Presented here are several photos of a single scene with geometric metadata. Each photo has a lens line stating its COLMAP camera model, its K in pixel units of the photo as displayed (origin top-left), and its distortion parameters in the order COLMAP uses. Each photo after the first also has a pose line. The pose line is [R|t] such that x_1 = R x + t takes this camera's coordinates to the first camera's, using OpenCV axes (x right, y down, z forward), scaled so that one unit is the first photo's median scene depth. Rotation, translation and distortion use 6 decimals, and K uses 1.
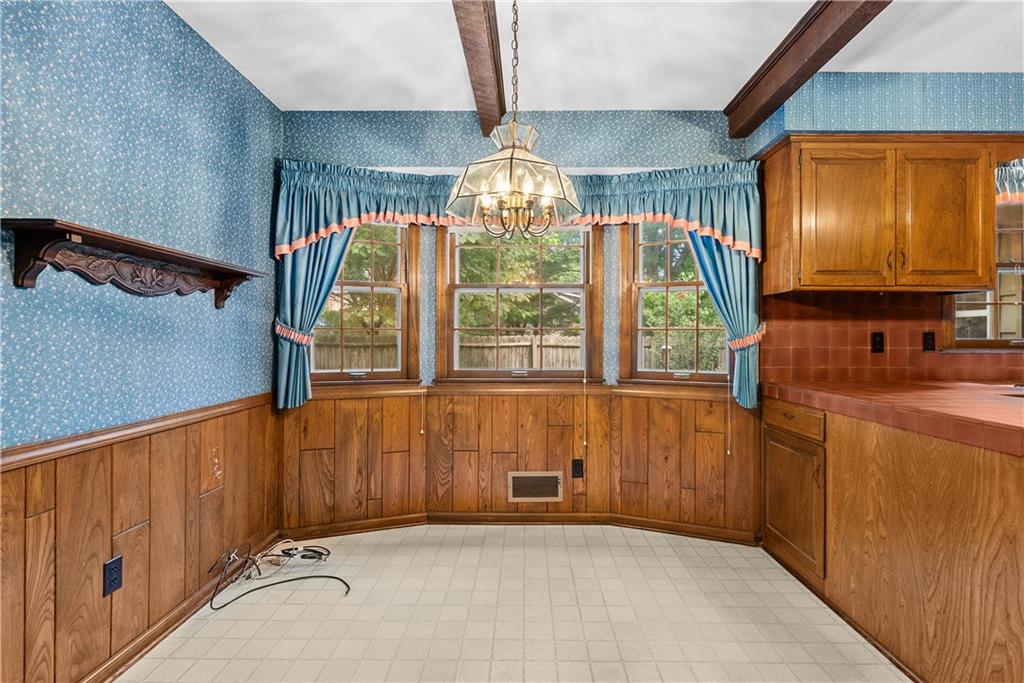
lens RADIAL K [[461.2, 0, 518.5], [0, 461.2, 336.7], [0, 0, 1]] dist [-0.010736, 0.000704]
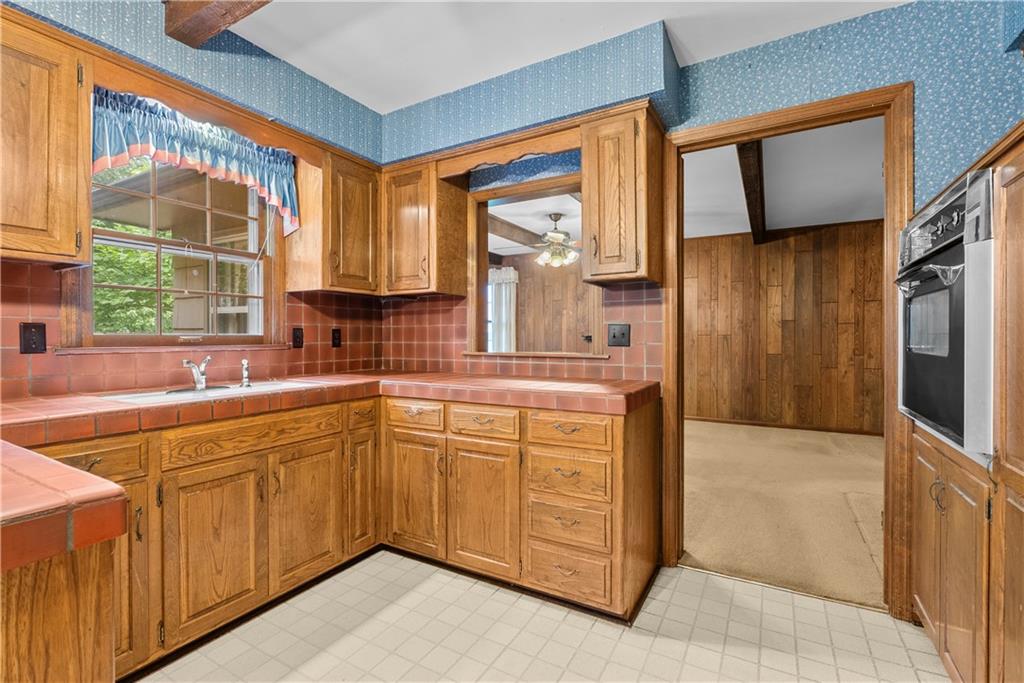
lens RADIAL K [[460.2, 0, 513.3], [0, 460.2, 339.1], [0, 0, 1]] dist [-0.006475, -0.000237]
pose [[0.485720, -0.004807, 0.874101, 0.738341], [-0.006070, 0.999942, 0.008872, 0.003340], [-0.874094, -0.009615, 0.485662, 0.083787]]
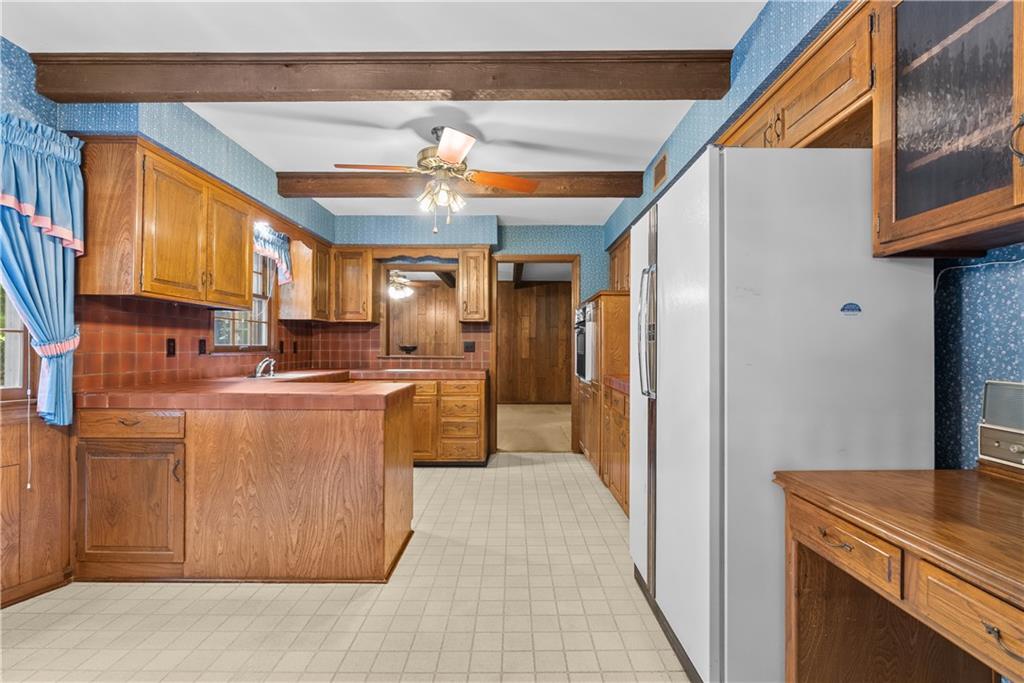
lens RADIAL K [[466.0, 0, 515.2], [0, 466.0, 346.0], [0, 0, 1]] dist [-0.002443, -0.000572]
pose [[-0.014309, 0.002188, 0.999895, -0.410844], [-0.012409, 0.999920, -0.002365, 0.001107], [-0.999821, -0.012442, -0.014281, 0.198231]]
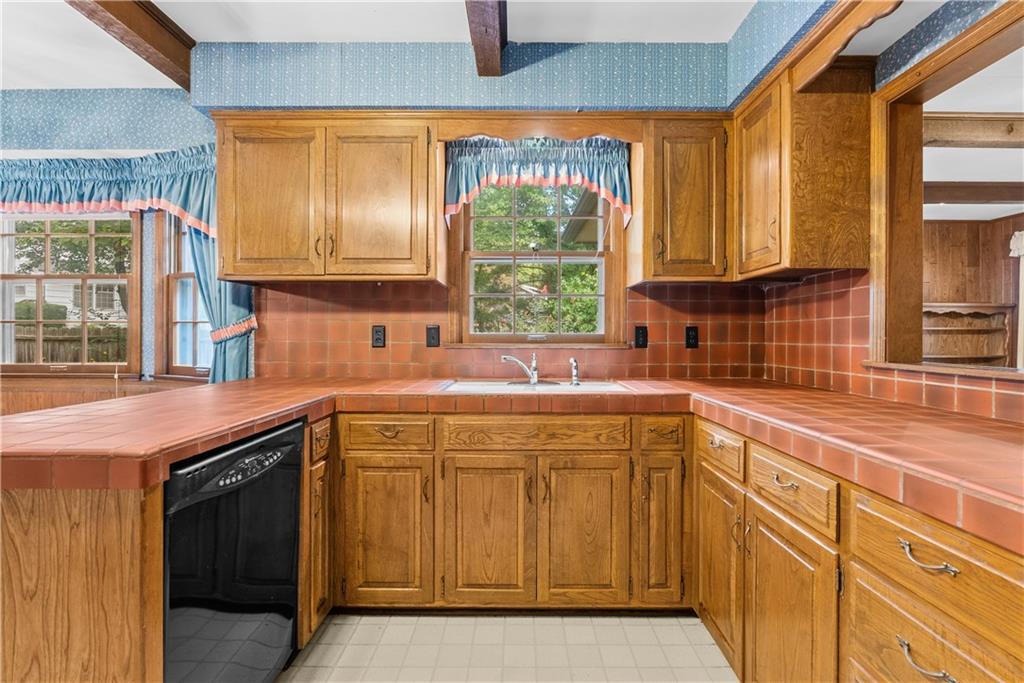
lens RADIAL K [[461.2, 0, 518.5], [0, 461.2, 336.7], [0, 0, 1]] dist [-0.010736, 0.000704]
pose [[0.999949, 0.001852, 0.009943, 1.192486], [-0.001953, 0.999947, 0.010087, 0.003316], [-0.009924, -0.010106, 0.999900, 0.065266]]
